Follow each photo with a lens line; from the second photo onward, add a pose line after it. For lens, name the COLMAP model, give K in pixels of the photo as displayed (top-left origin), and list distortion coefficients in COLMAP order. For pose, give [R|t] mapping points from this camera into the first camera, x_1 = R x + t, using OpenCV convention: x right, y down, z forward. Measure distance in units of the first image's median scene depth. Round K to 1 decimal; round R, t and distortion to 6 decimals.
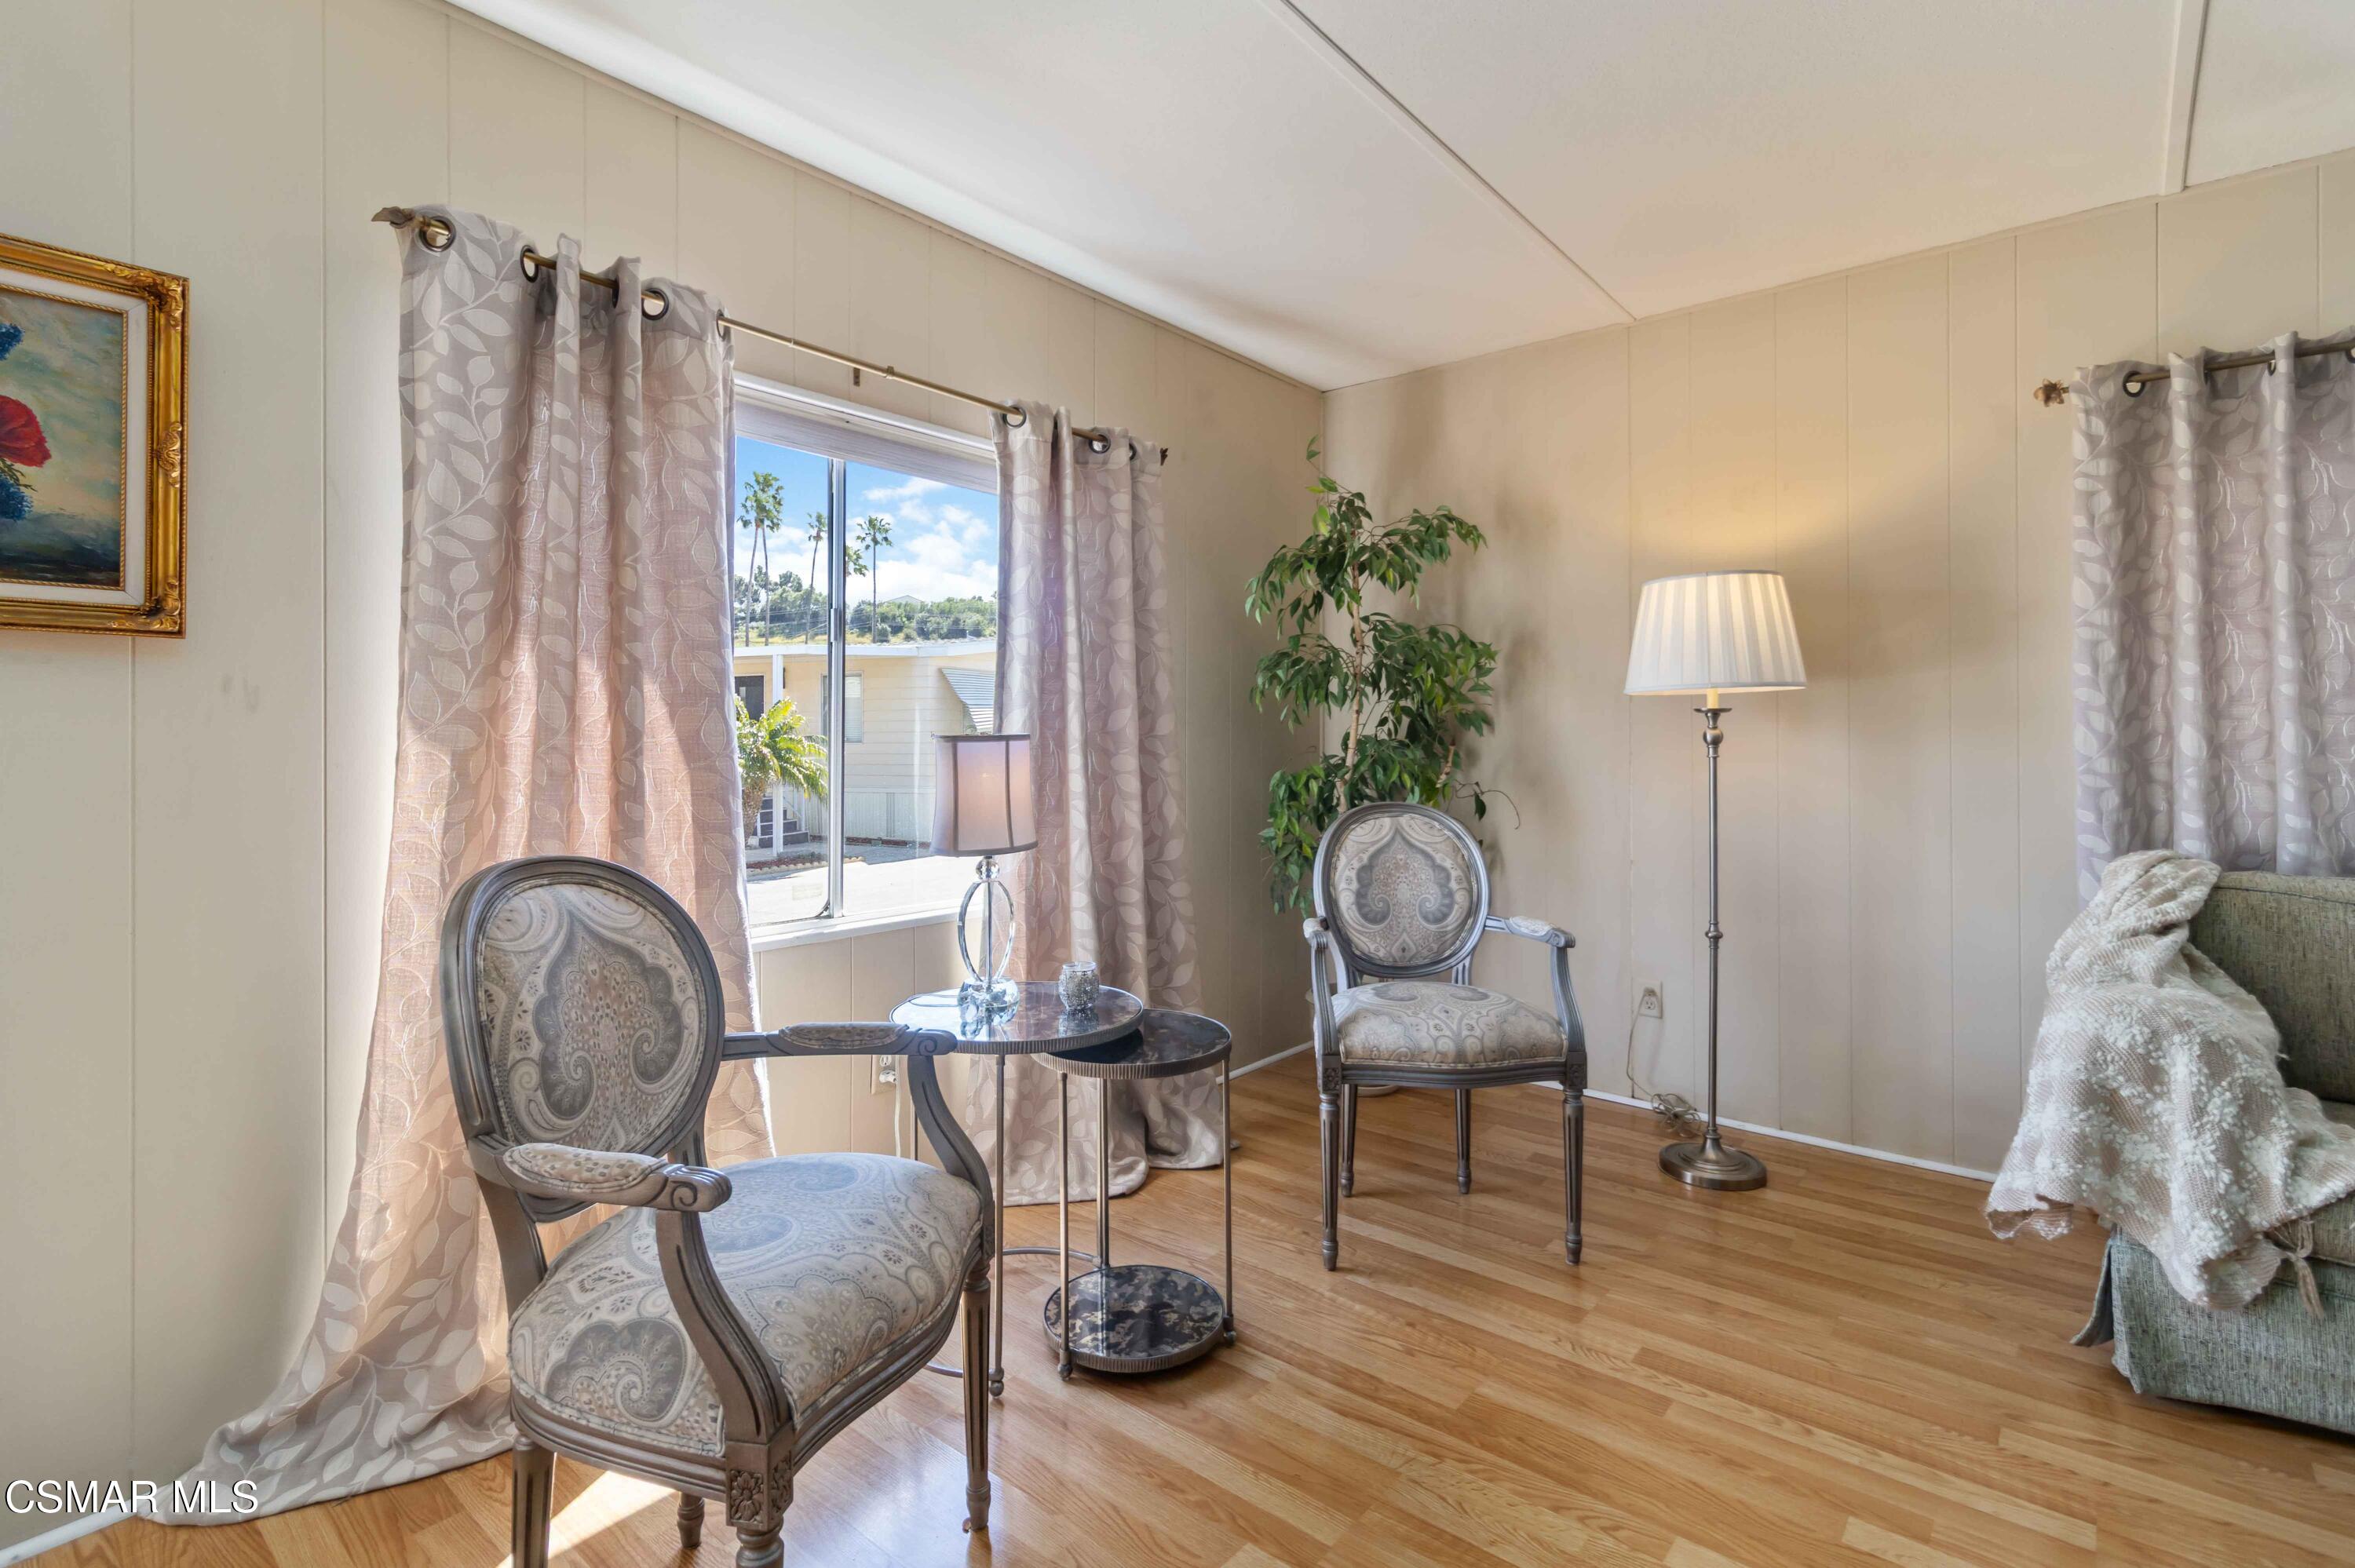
lens RADIAL K [[1096.1, 0, 1176.2], [0, 1096.1, 761.6], [0, 0, 1]] dist [0.000796, 0.000721]
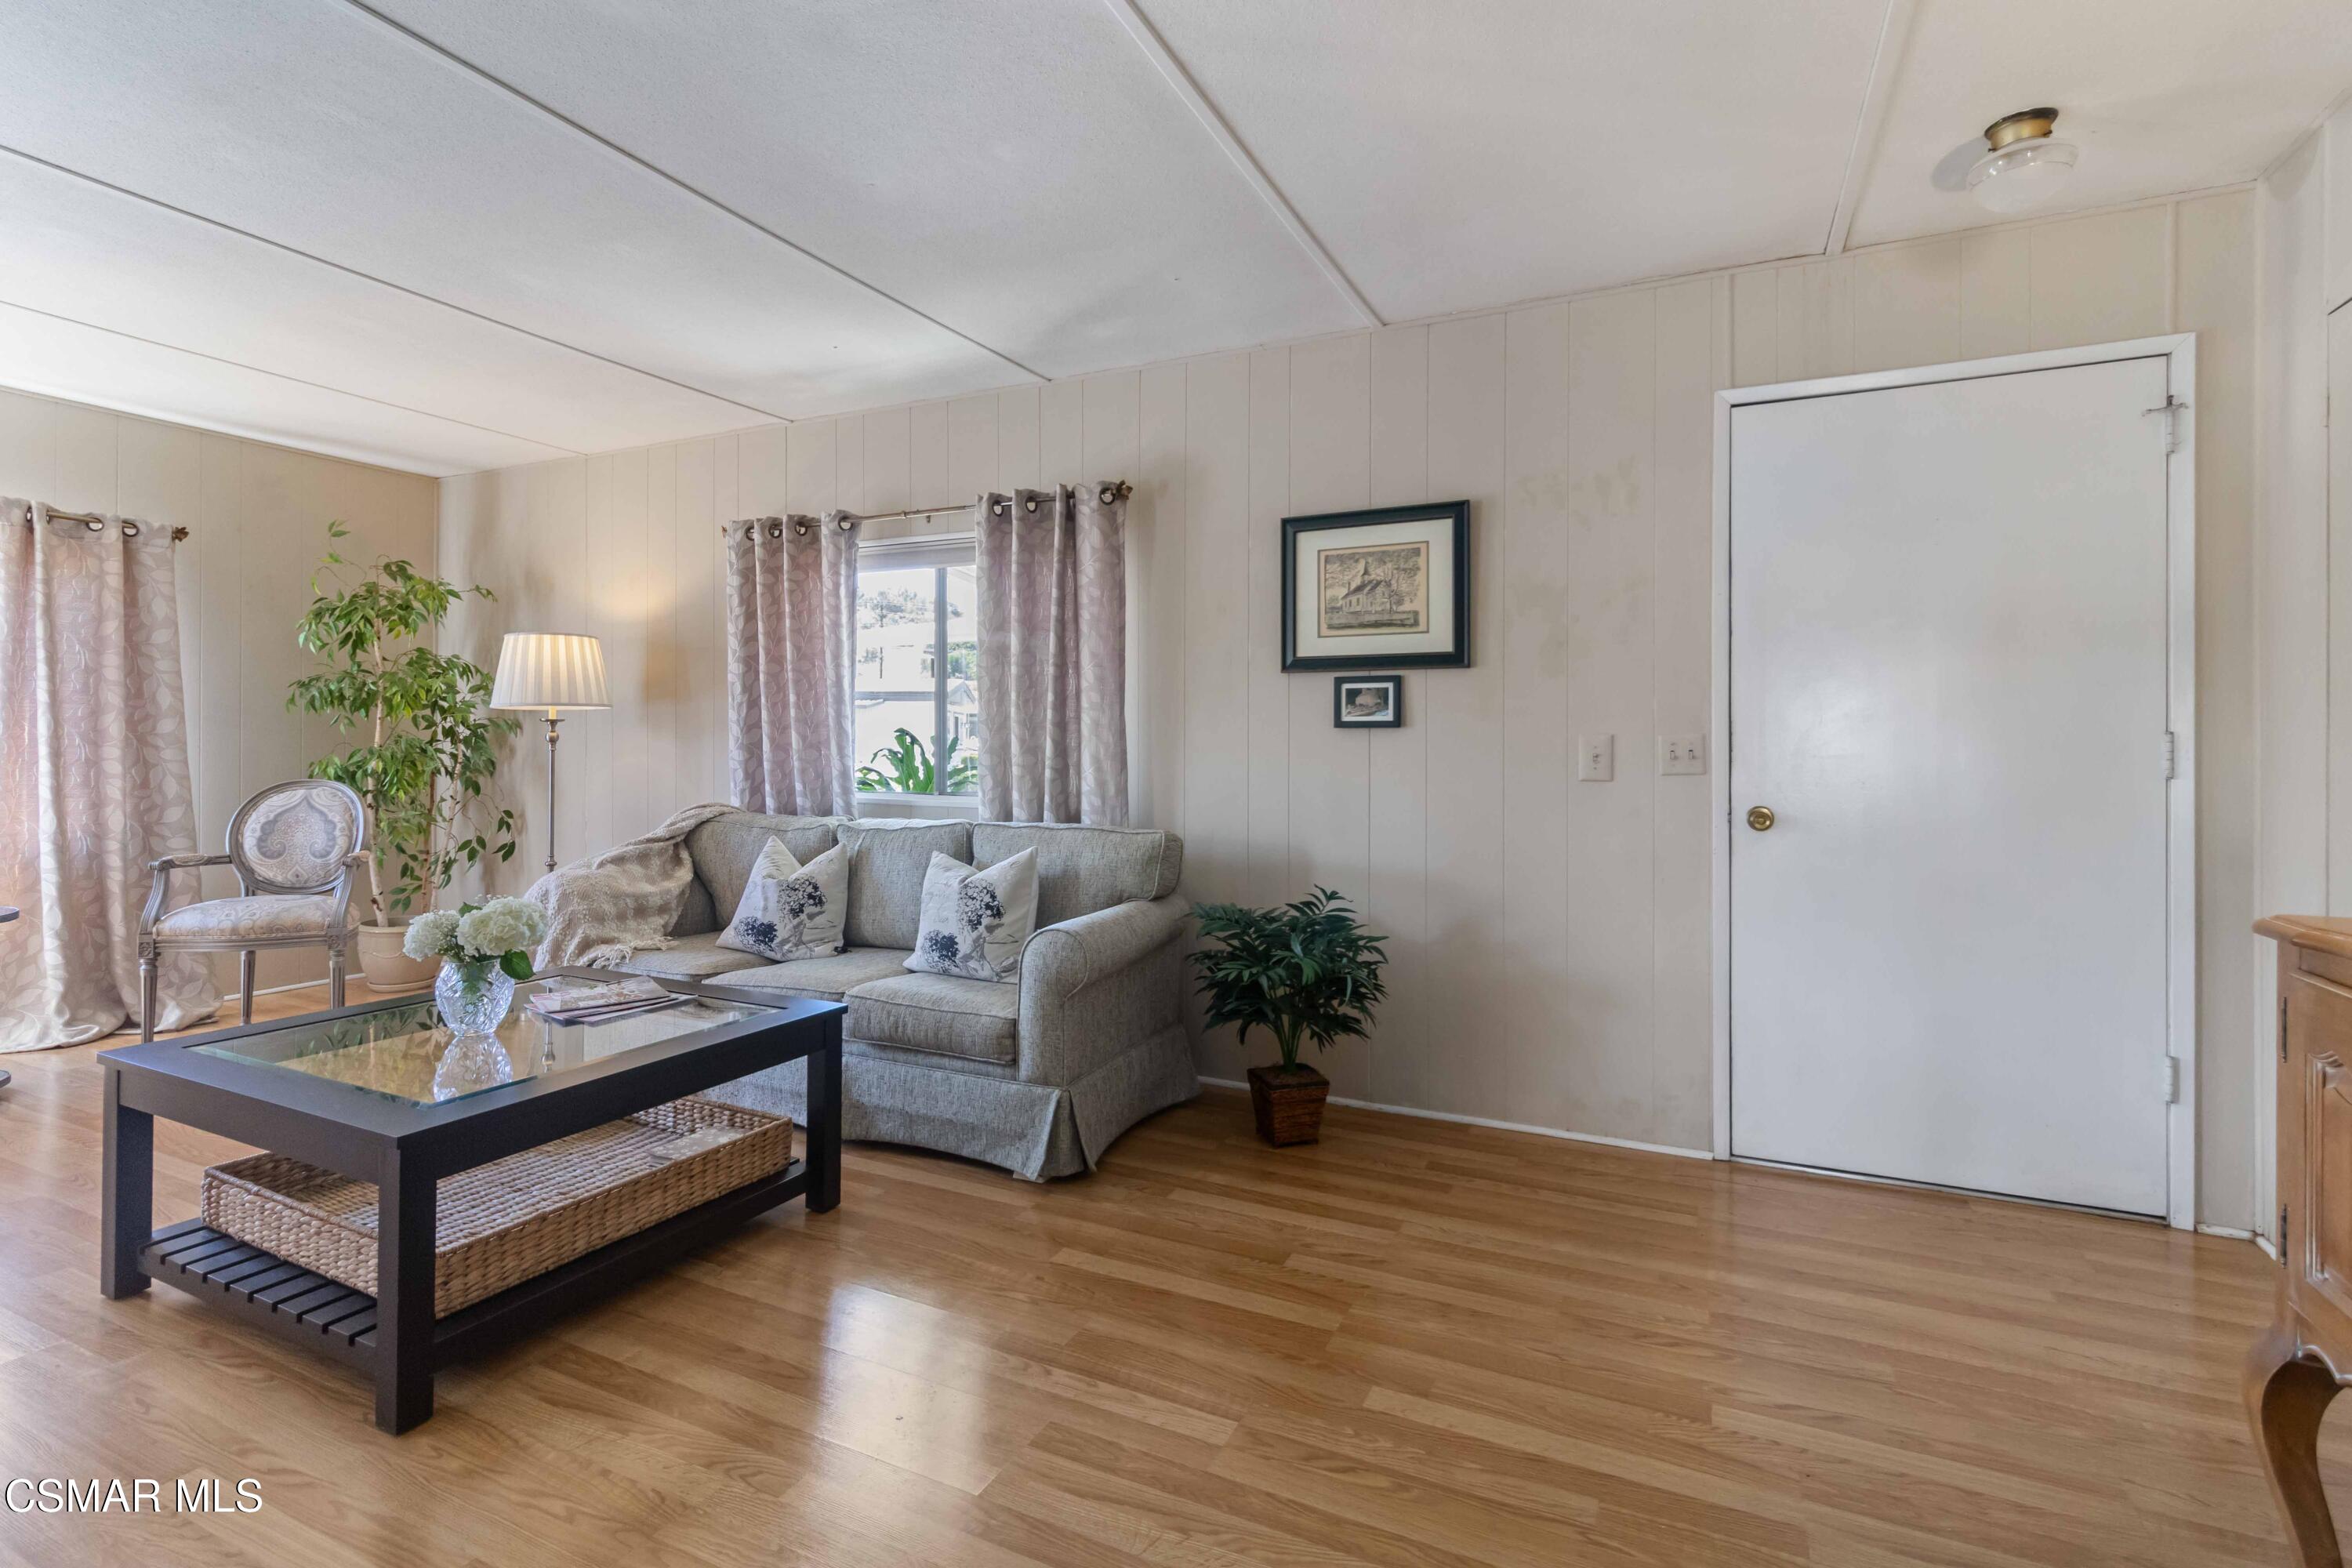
lens RADIAL K [[1137.6, 0, 1169.3], [0, 1137.6, 764.6], [0, 0, 1]] dist [0.022041, 0.000329]
pose [[0.975491, 0.003206, 0.220015, 0.988711], [-0.002170, 0.999985, -0.004954, 0.022321], [-0.220027, 0.004355, 0.975484, -0.782417]]
